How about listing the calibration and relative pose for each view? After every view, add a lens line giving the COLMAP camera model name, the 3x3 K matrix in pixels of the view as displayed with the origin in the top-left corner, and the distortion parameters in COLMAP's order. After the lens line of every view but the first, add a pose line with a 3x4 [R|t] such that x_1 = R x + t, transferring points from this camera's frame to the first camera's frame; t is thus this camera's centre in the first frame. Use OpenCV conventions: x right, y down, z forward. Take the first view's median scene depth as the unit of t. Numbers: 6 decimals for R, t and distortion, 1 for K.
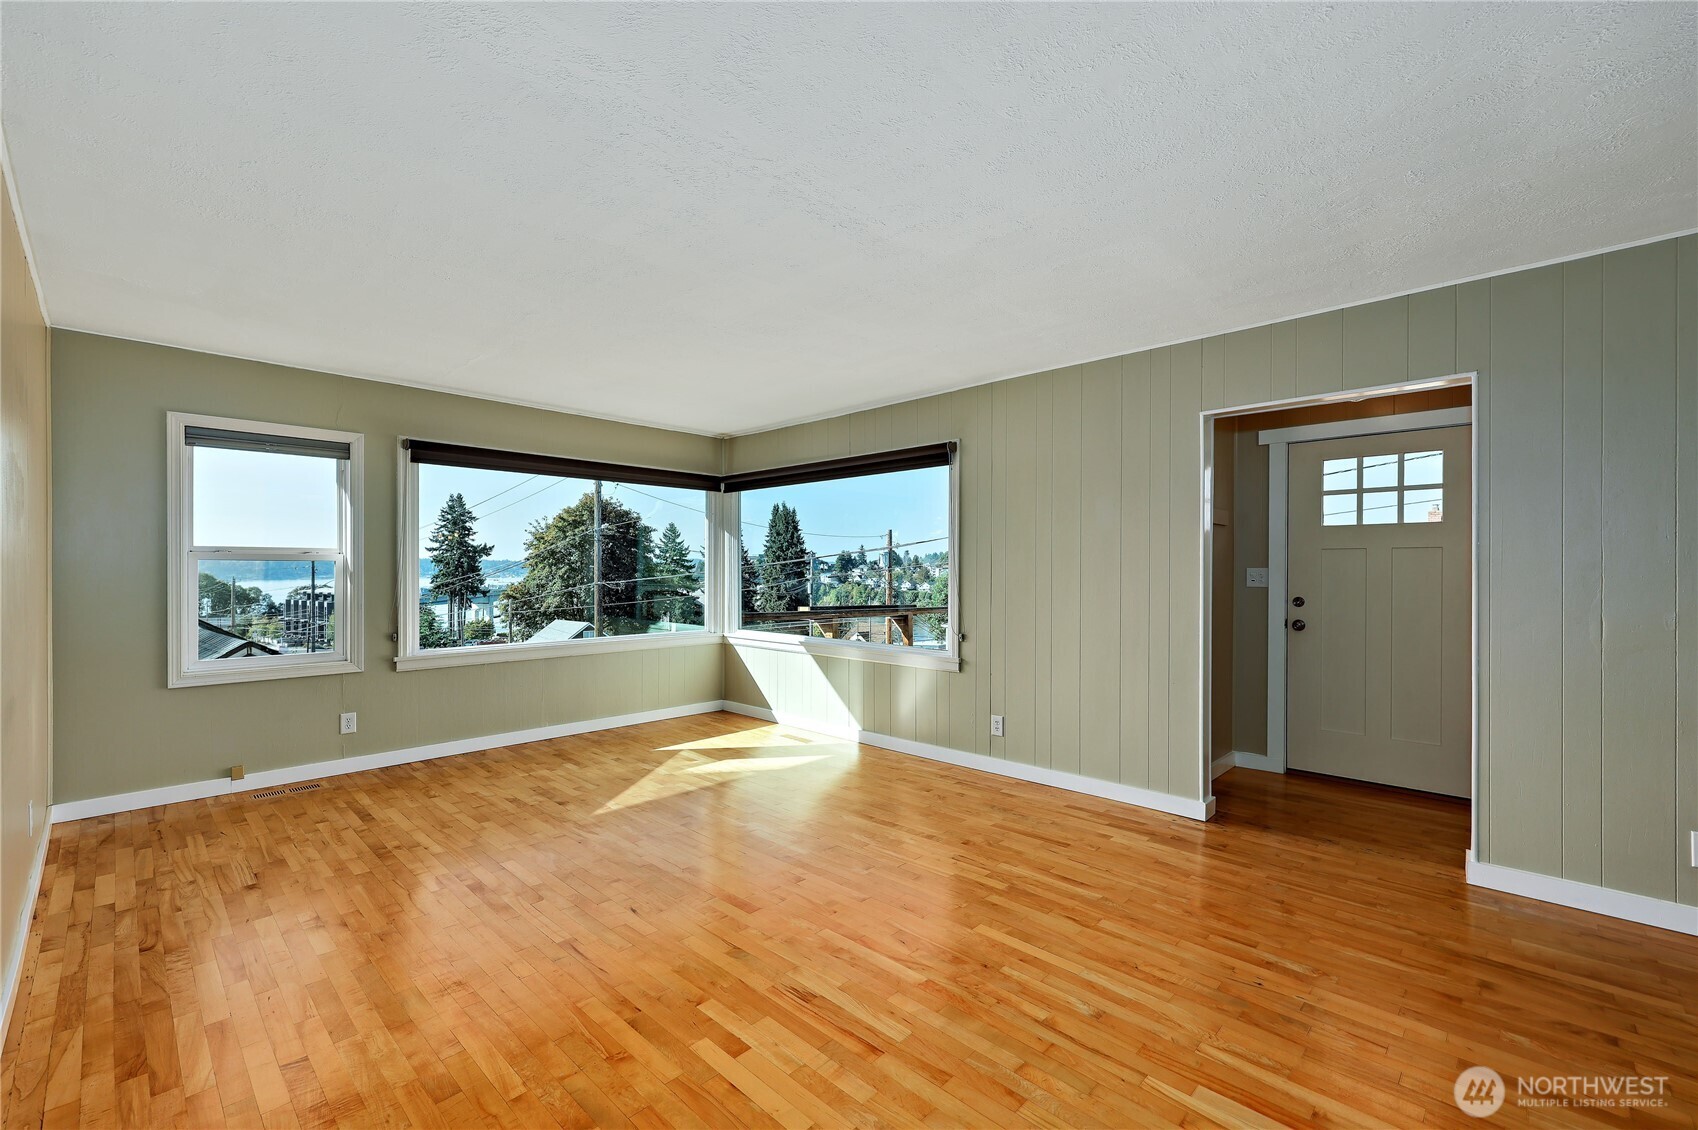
lens RADIAL K [[731.5, 0, 823.6], [0, 731.5, 571.3], [0, 0, 1]] dist [0.001695, 0.000113]
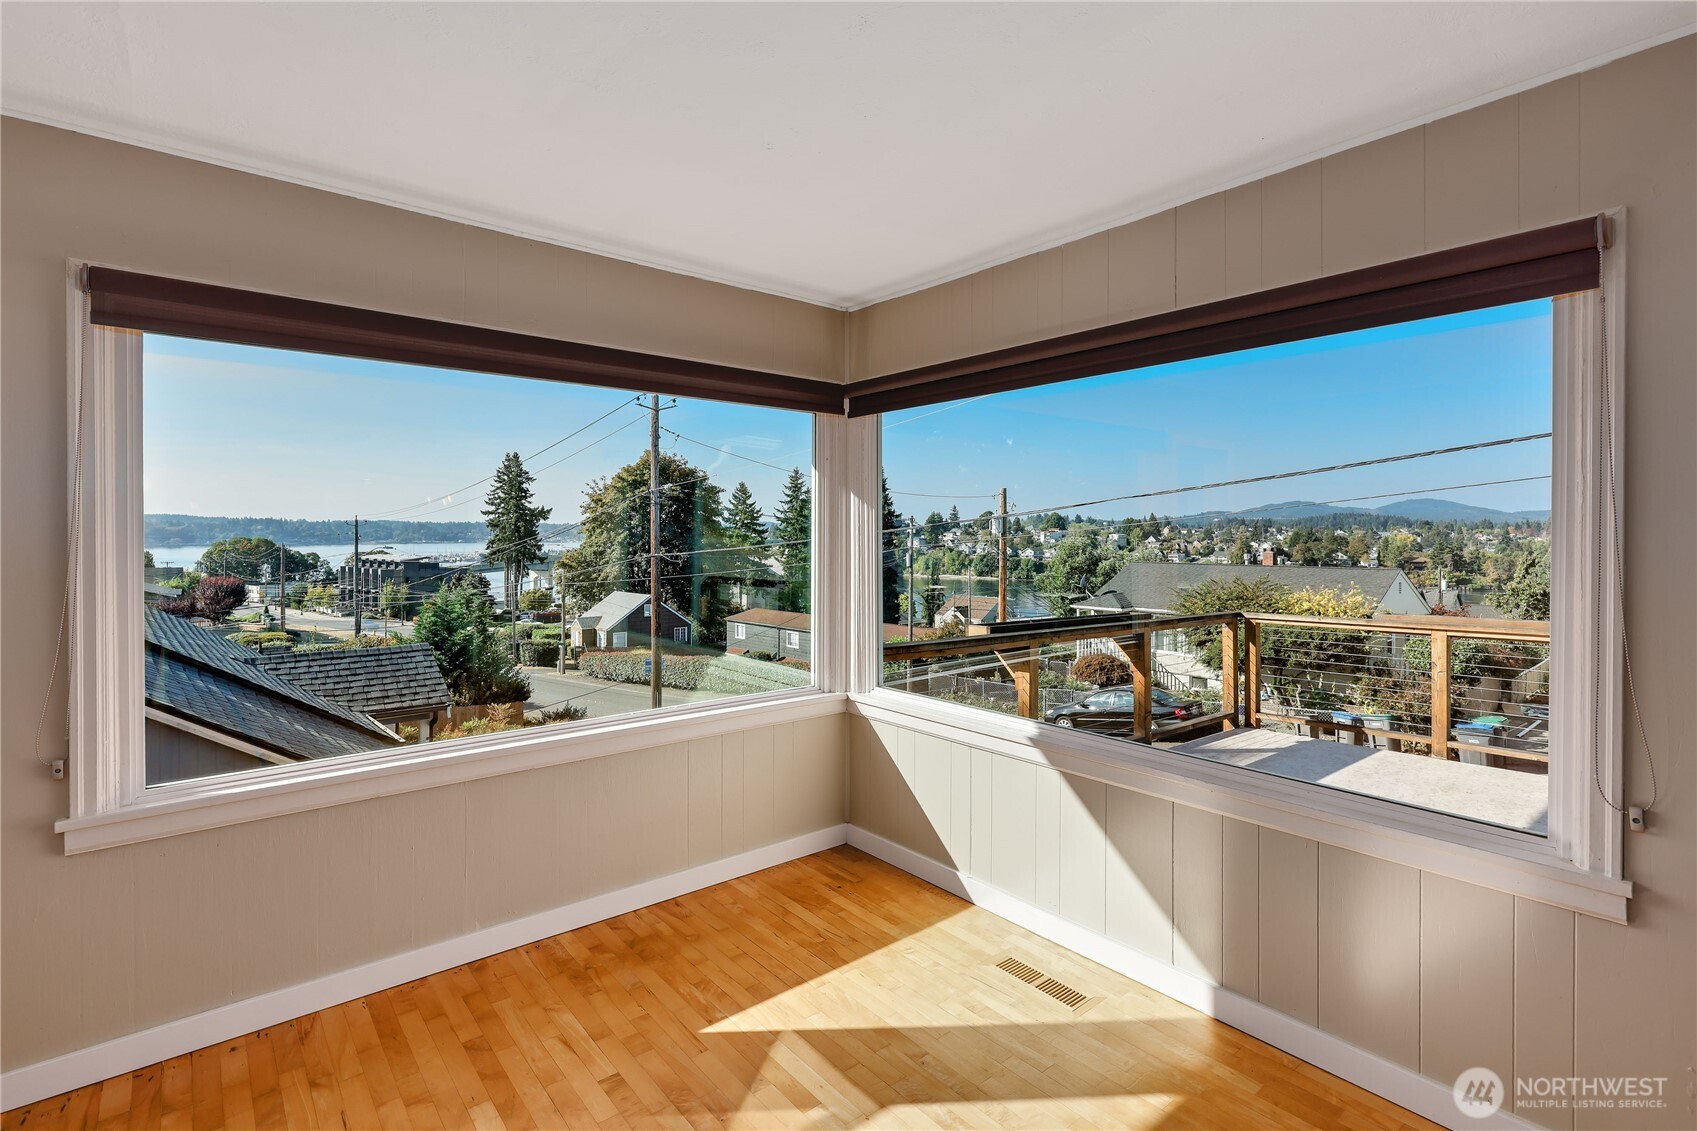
lens RADIAL K [[805.9, 0, 848.7], [0, 805.9, 537.5], [0, 0, 1]] dist [-0.003689, -0.000516]
pose [[0.997331, -0.002502, -0.072969, -0.094385], [0.002760, 0.999990, 0.003433, -0.025681], [0.072960, -0.003626, 0.997328, 0.438065]]
